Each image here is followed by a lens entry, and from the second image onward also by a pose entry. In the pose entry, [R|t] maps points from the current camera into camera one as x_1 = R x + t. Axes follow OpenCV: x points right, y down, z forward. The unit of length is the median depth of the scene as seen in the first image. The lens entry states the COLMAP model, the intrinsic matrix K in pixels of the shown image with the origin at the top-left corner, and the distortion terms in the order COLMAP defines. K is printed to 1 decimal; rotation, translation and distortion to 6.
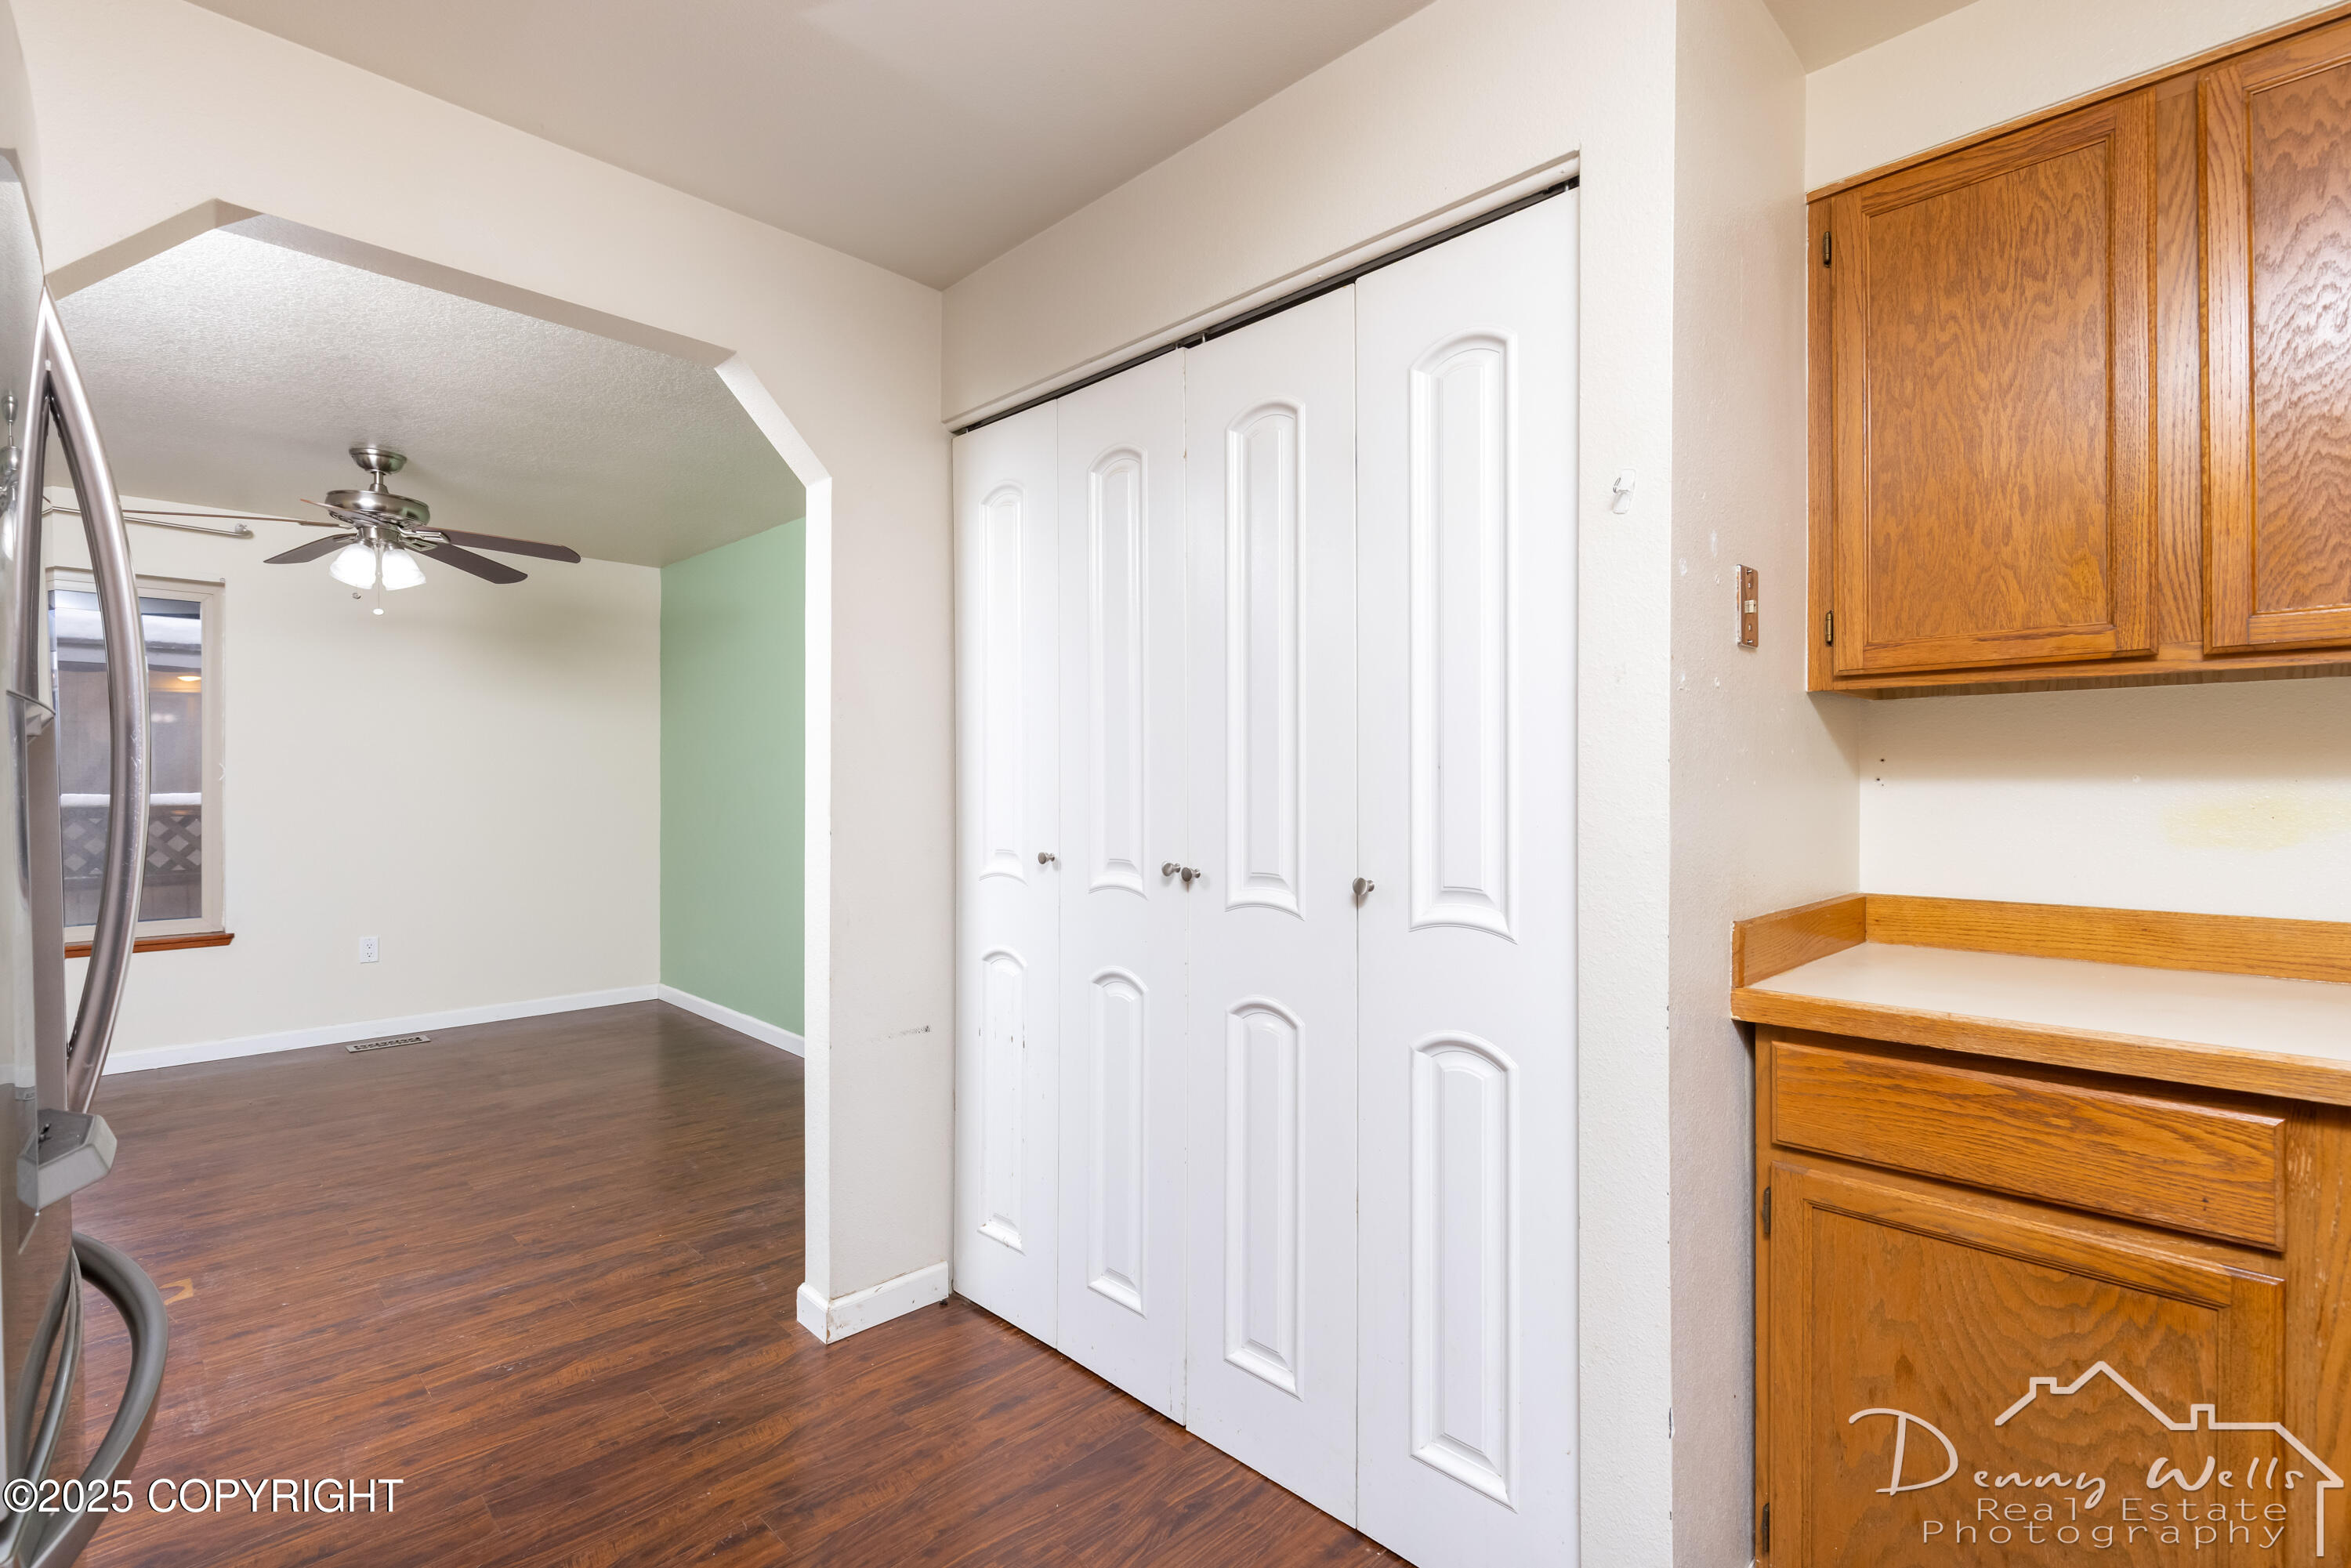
lens RADIAL K [[1058.4, 0, 1178.3], [0, 1058.4, 783.4], [0, 0, 1]] dist [0.000444, 0.000069]
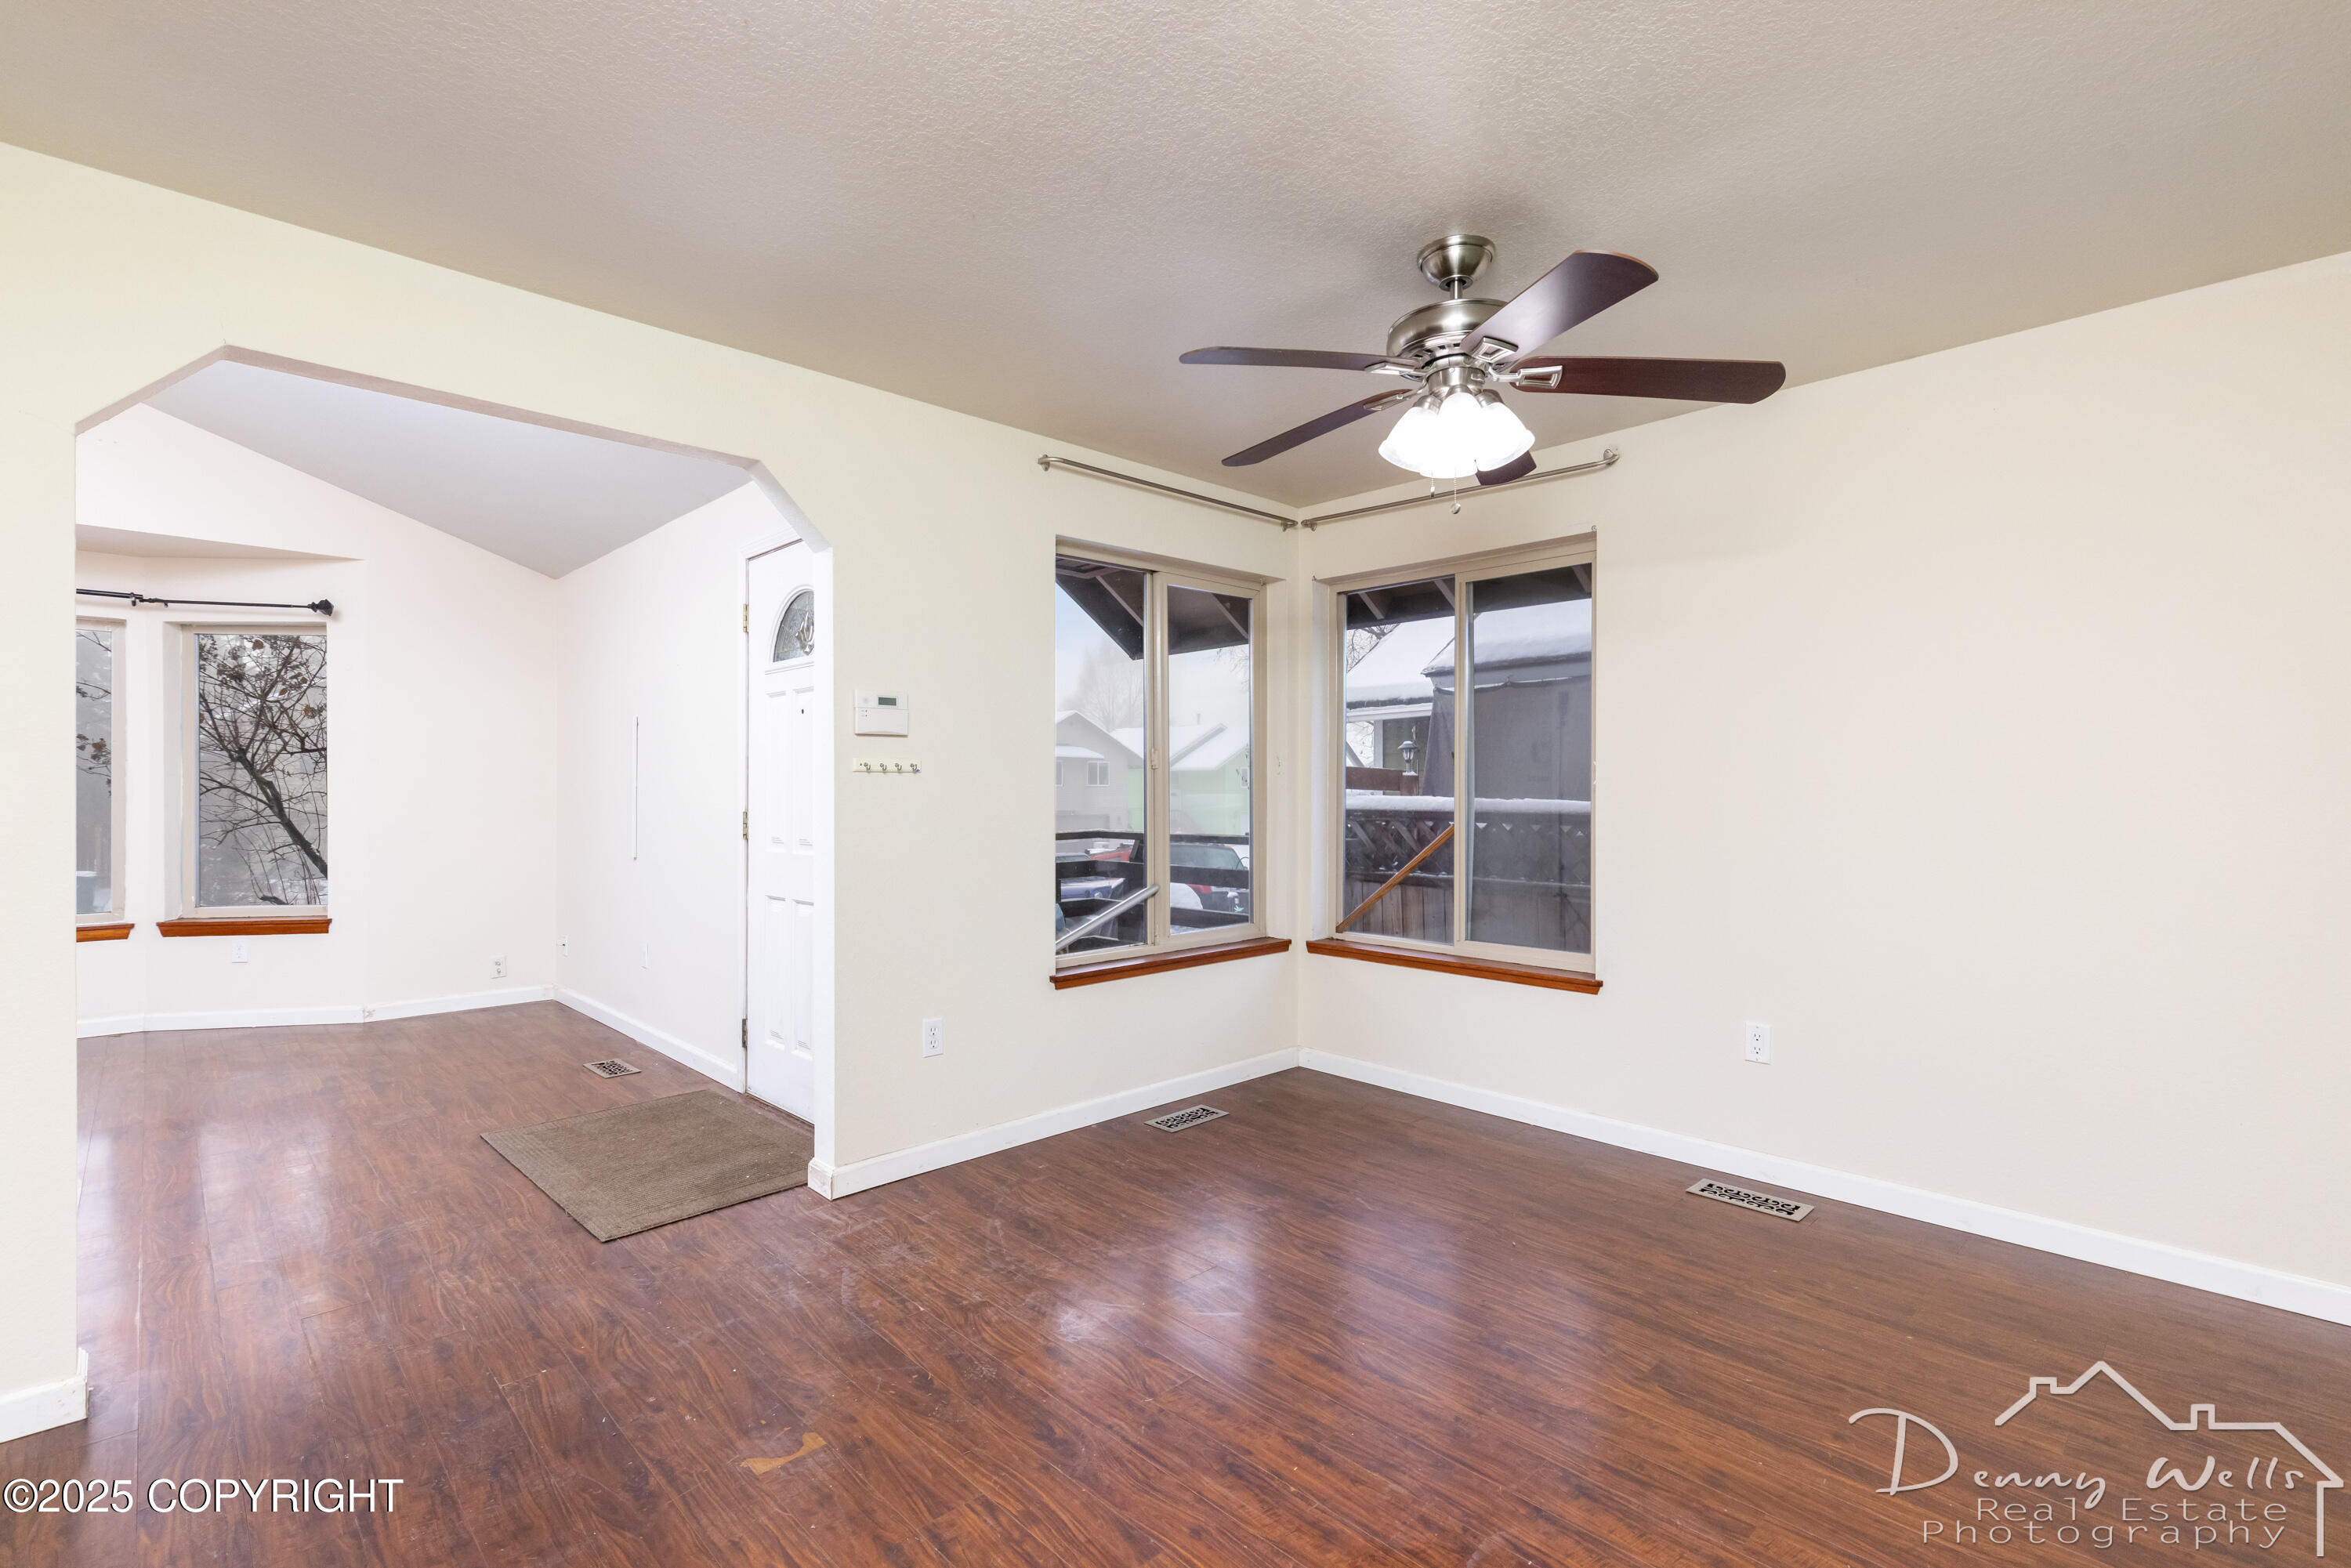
lens RADIAL K [[1055.5, 0, 1165.6], [0, 1055.5, 793.9], [0, 0, 1]] dist [0.000309, -0.000184]
pose [[-0.026915, 0.003871, -0.999630, -0.157117], [-0.002364, 0.999989, 0.003936, 0.002650], [0.999635, 0.002469, -0.026905, 1.021274]]
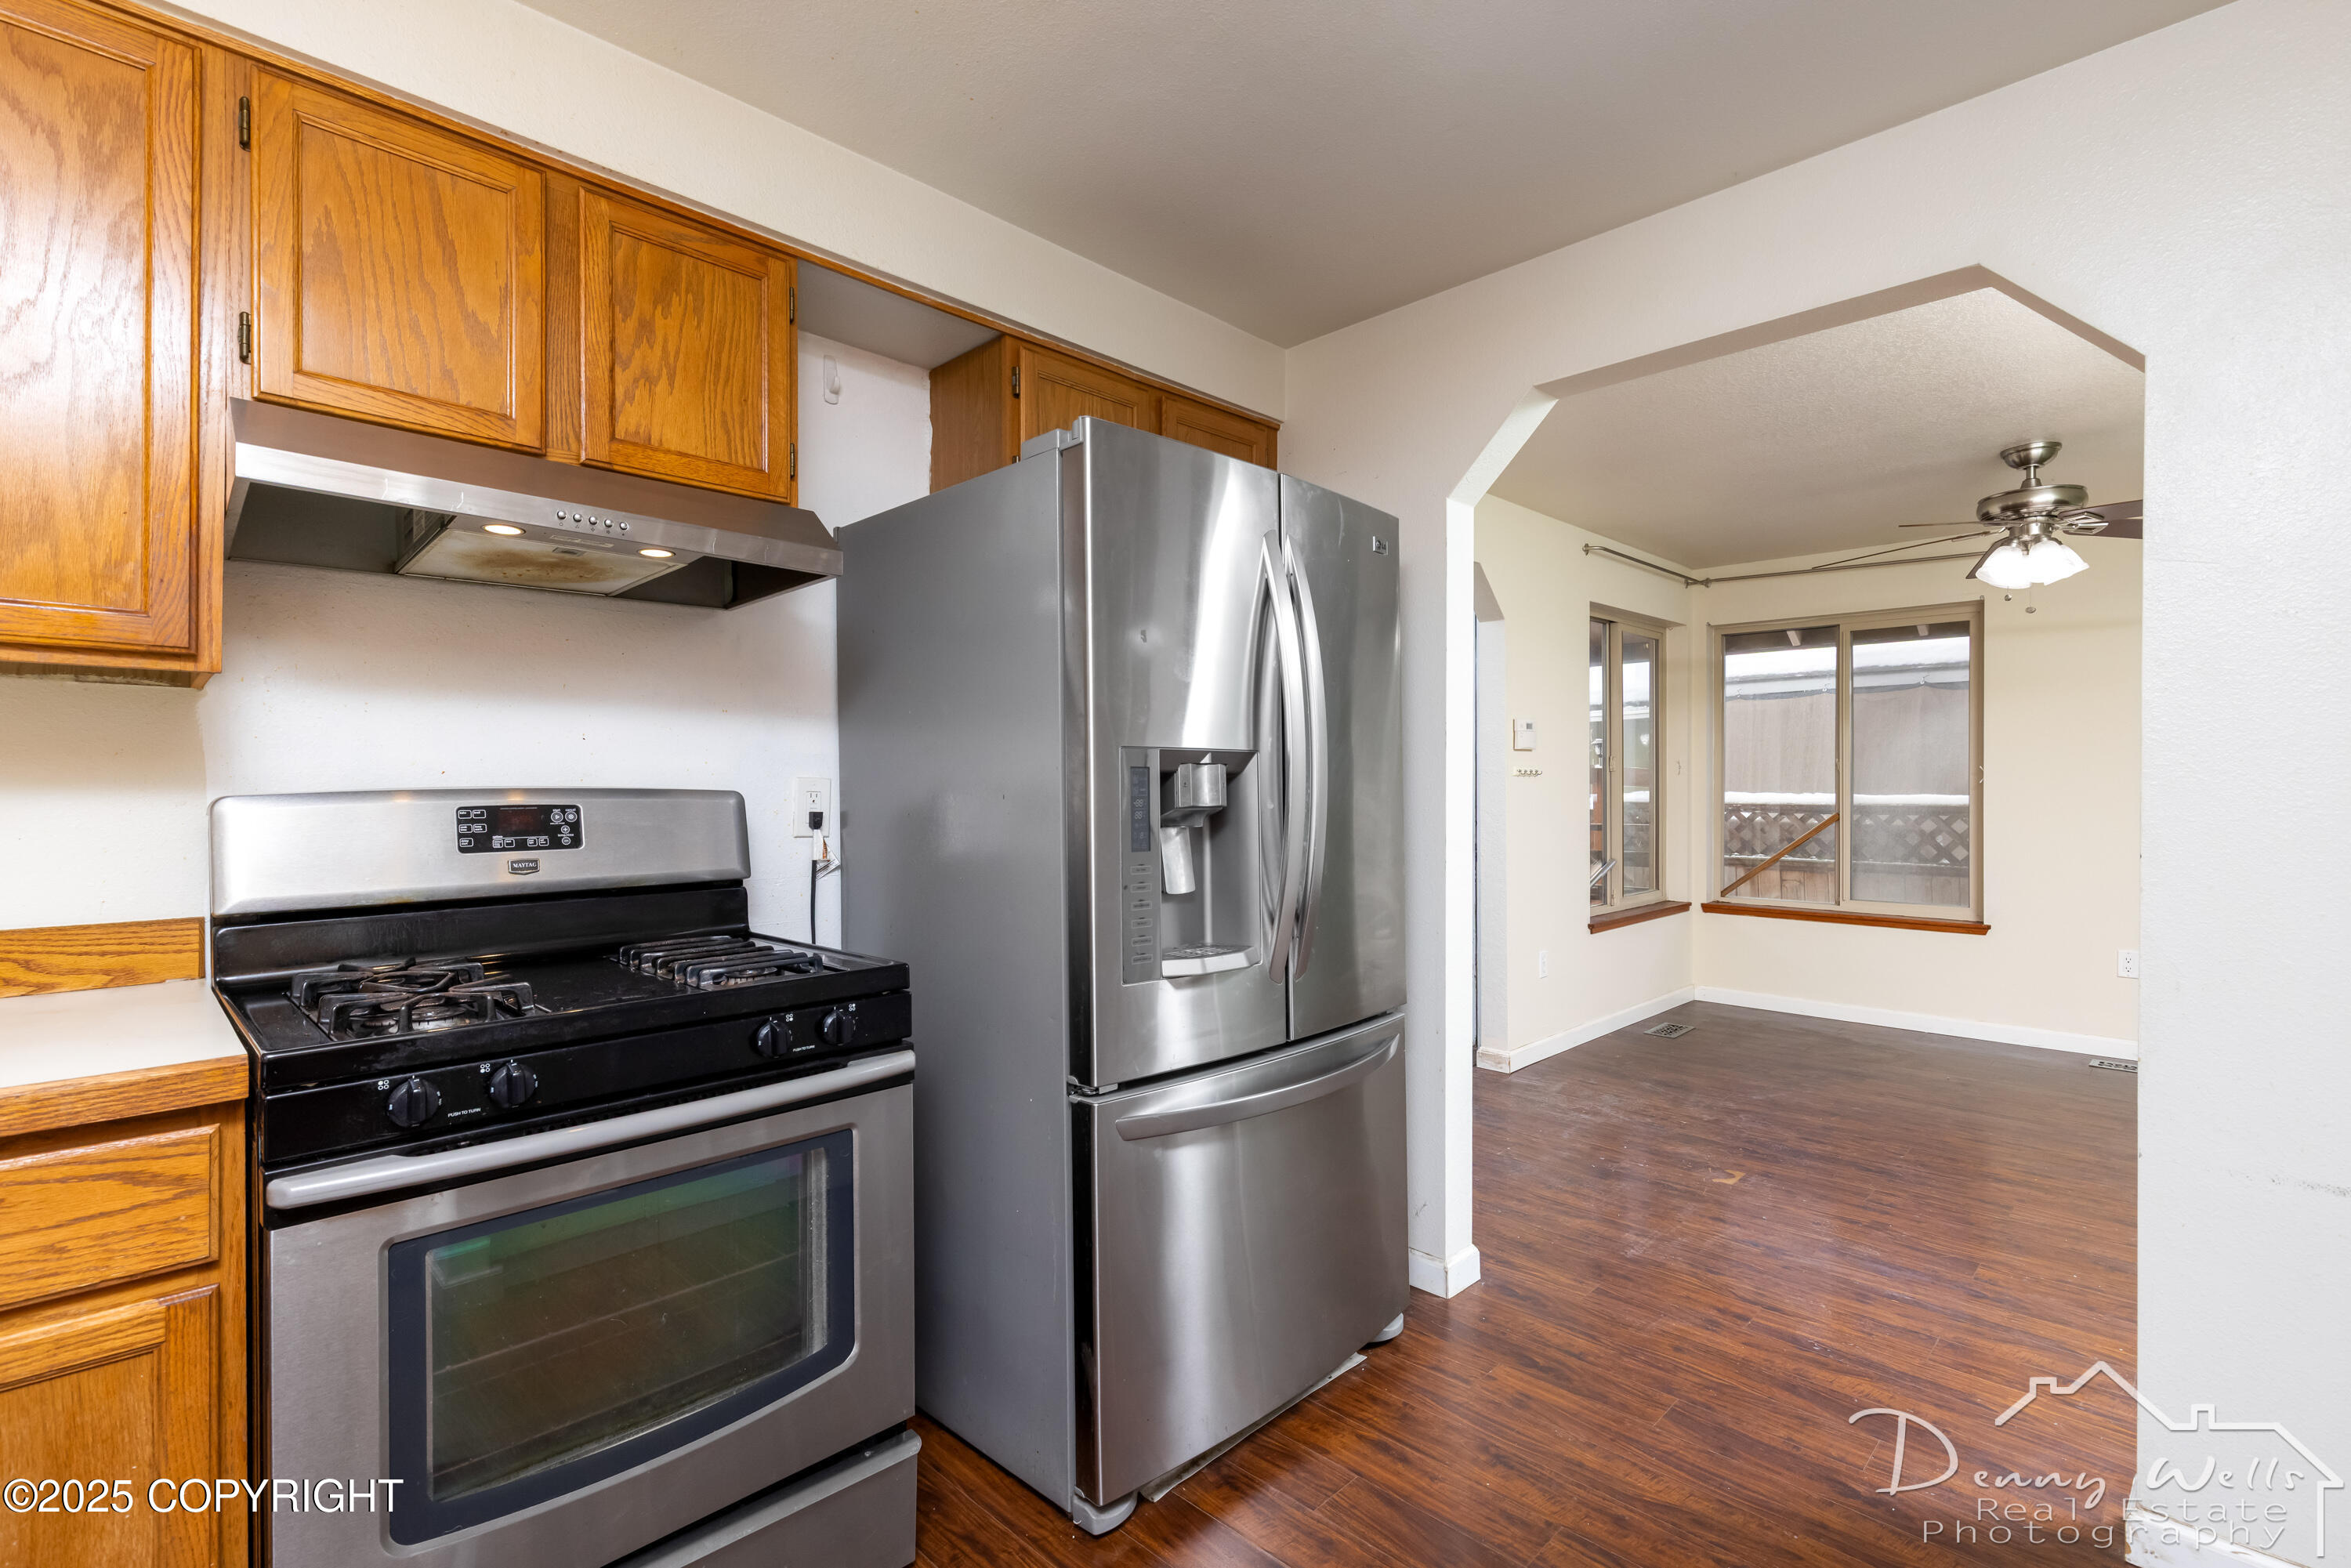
lens RADIAL K [[1074.1, 0, 1170.8], [0, 1074.1, 777.6], [0, 0, 1]] dist [0.011140, -0.000025]
pose [[-0.002148, -0.006827, -0.999974, 0.300663], [0.000493, 0.999977, -0.006828, -0.000748], [0.999998, -0.000507, -0.002144, 0.252232]]
